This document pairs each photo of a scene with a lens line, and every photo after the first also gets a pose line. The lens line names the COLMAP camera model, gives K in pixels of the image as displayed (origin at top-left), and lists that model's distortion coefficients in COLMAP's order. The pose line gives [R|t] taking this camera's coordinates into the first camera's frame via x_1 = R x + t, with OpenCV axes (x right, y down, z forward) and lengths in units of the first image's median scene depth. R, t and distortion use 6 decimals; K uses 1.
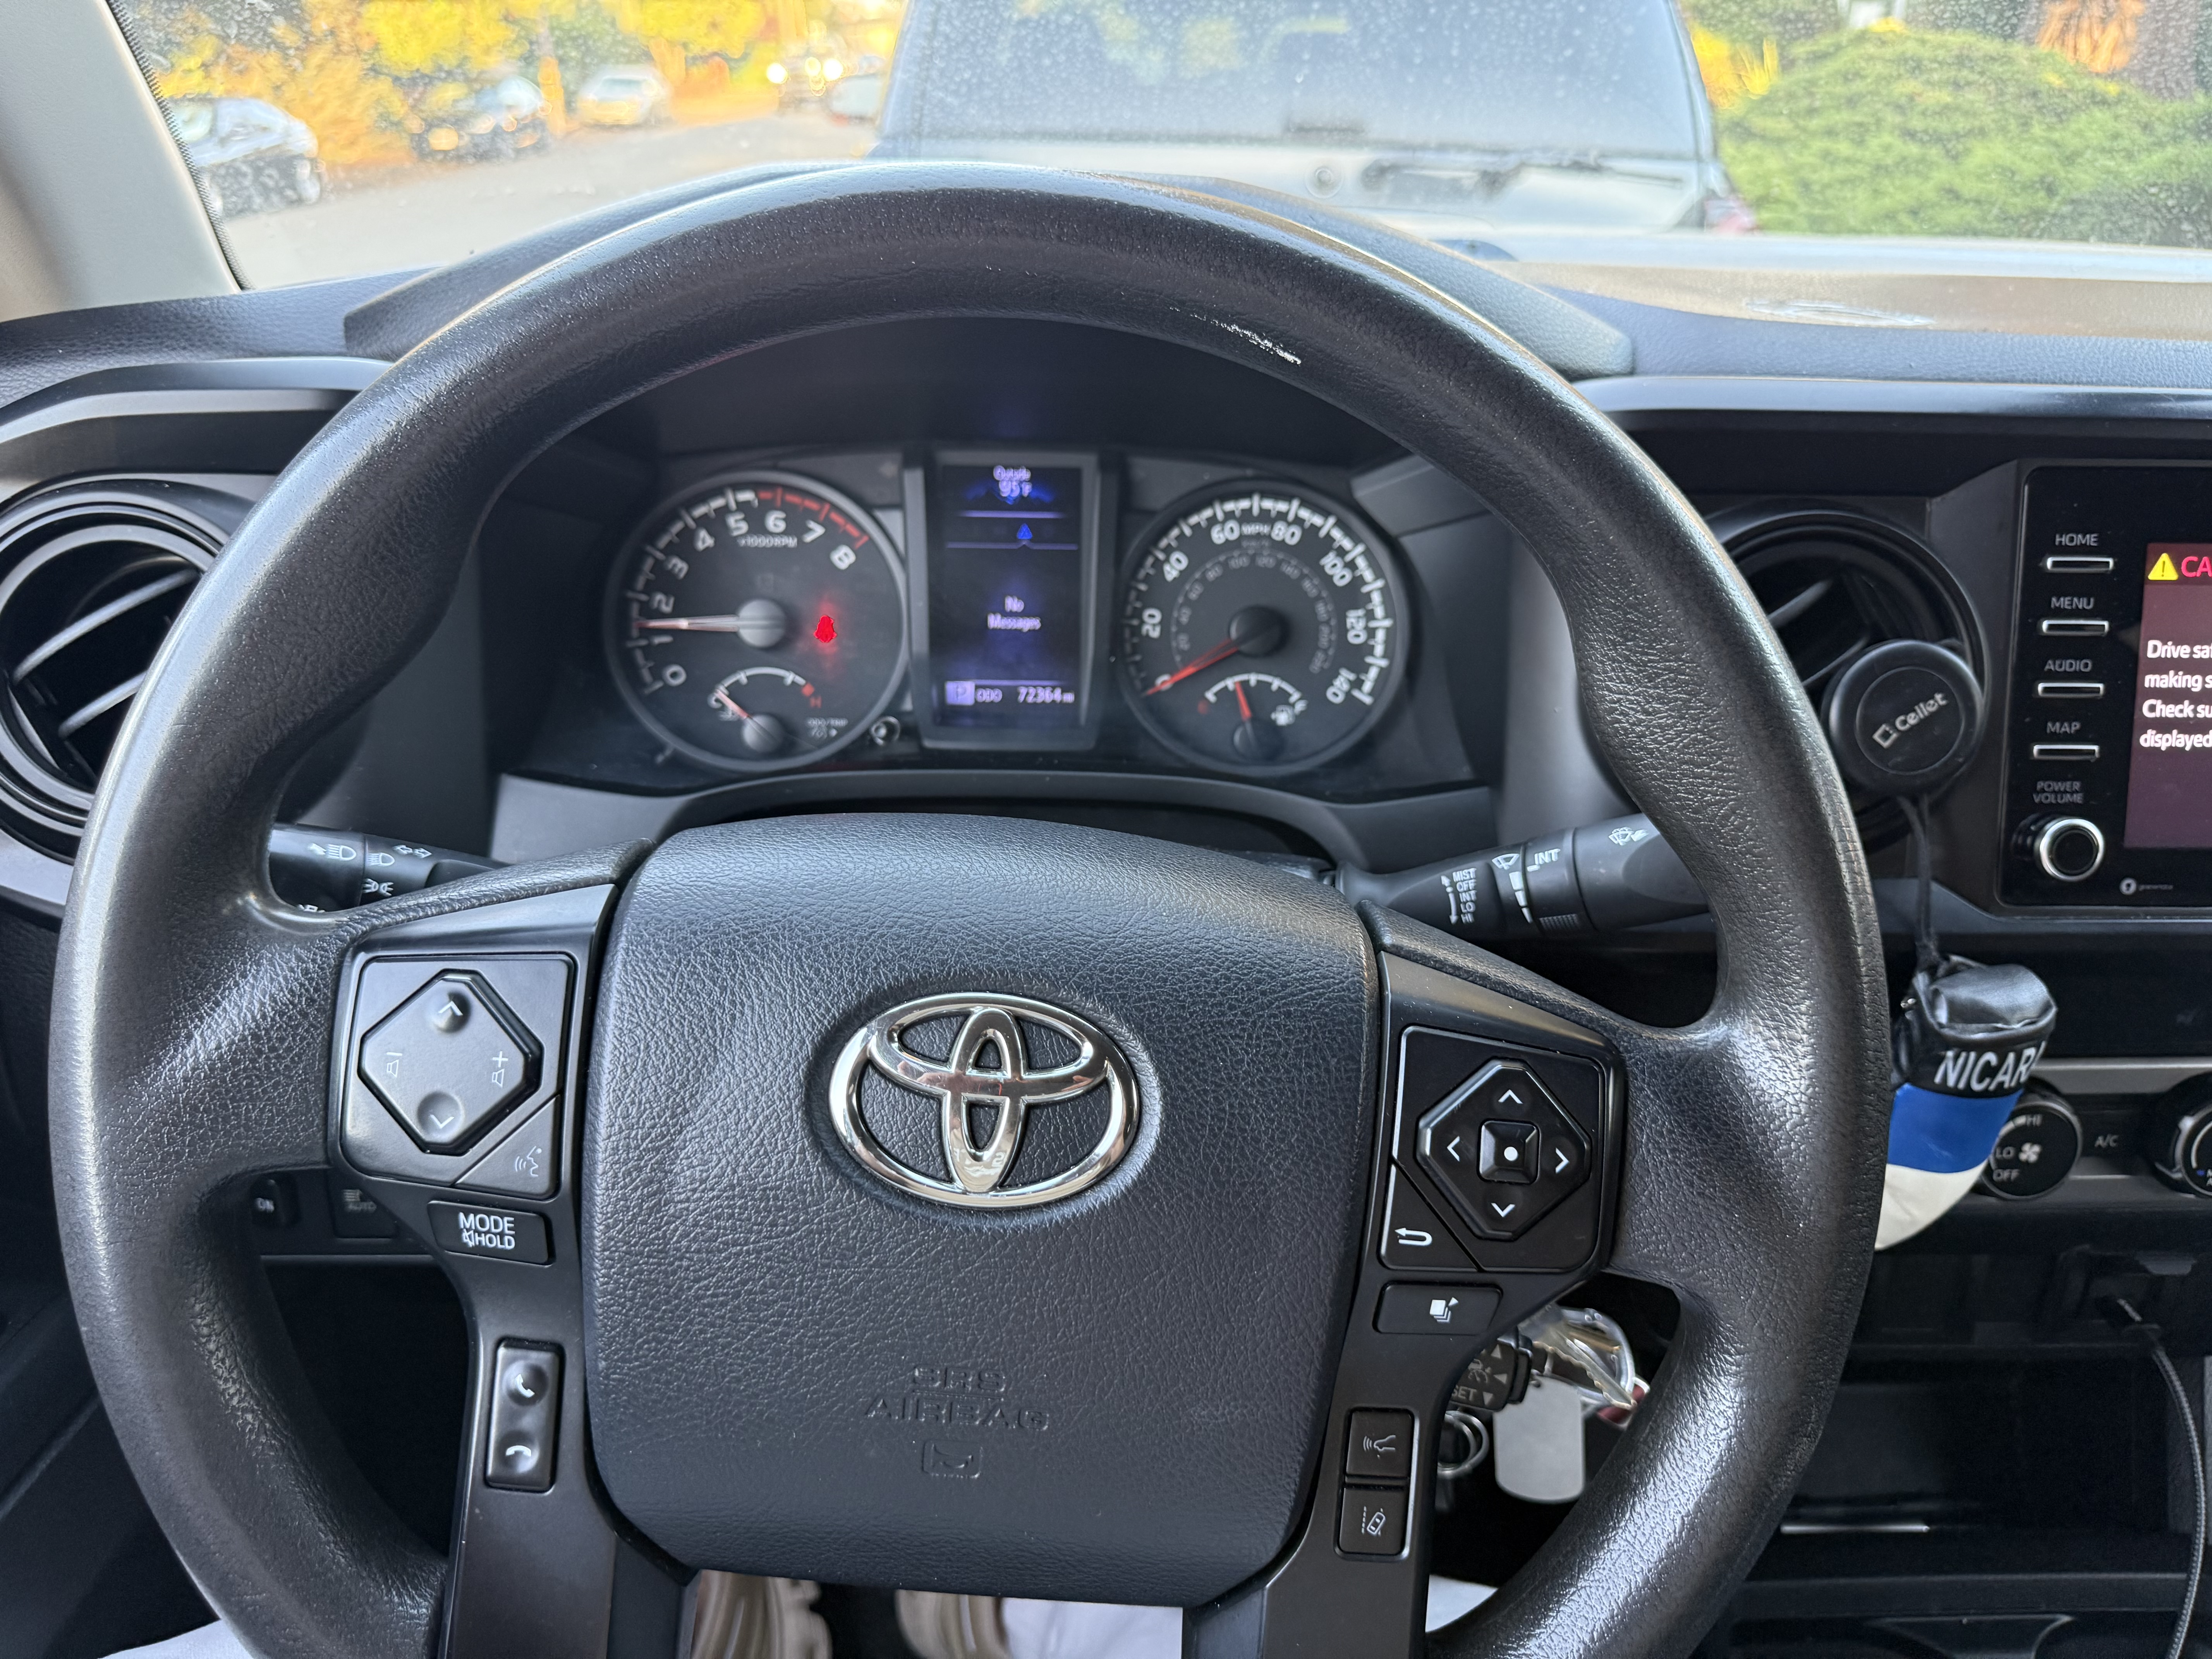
lens RADIAL K [[1574.8, 0, 1104.2], [0, 1574.8, 822.0], [0, 0, 1]] dist [0.005746, 0.005389]
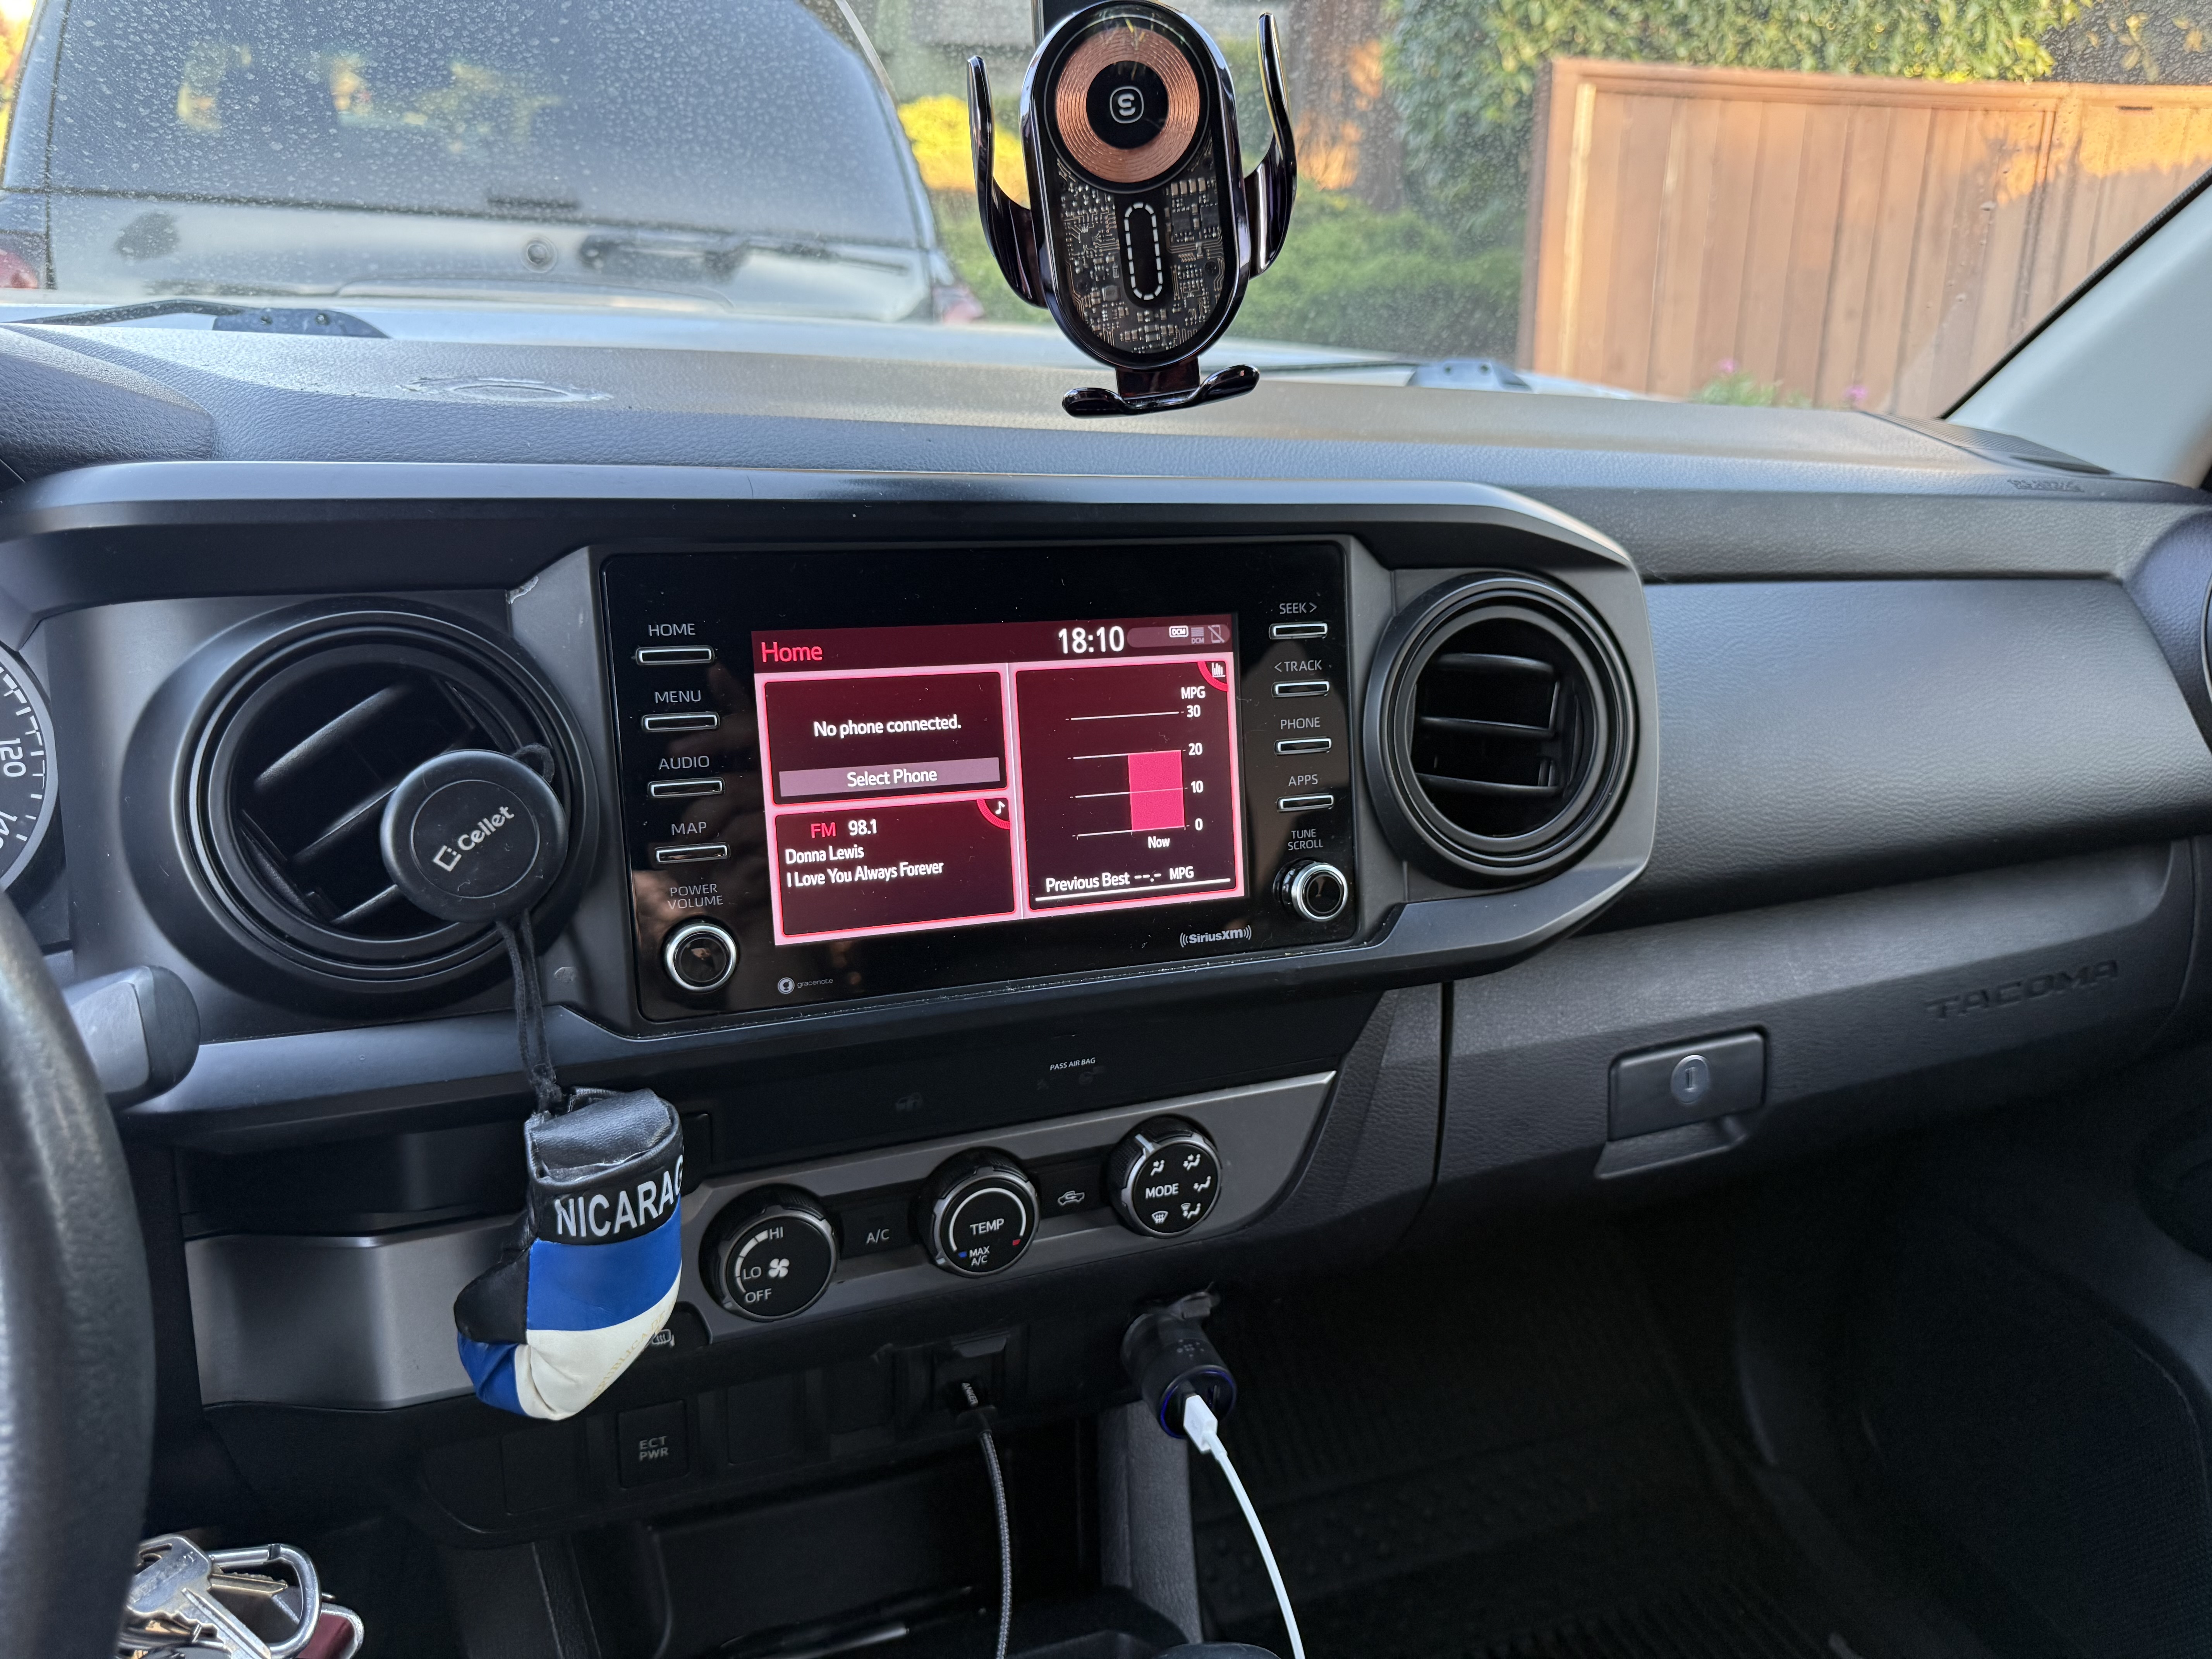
lens RADIAL K [[1529.8, 0, 1098.3], [0, 1529.8, 833.8], [0, 0, 1]] dist [0.059184, -0.060151]
pose [[0.945903, -0.089375, 0.311896, 0.498328], [0.100131, 0.994800, -0.018609, -0.013380], [-0.308611, 0.048833, 0.949934, 0.049873]]
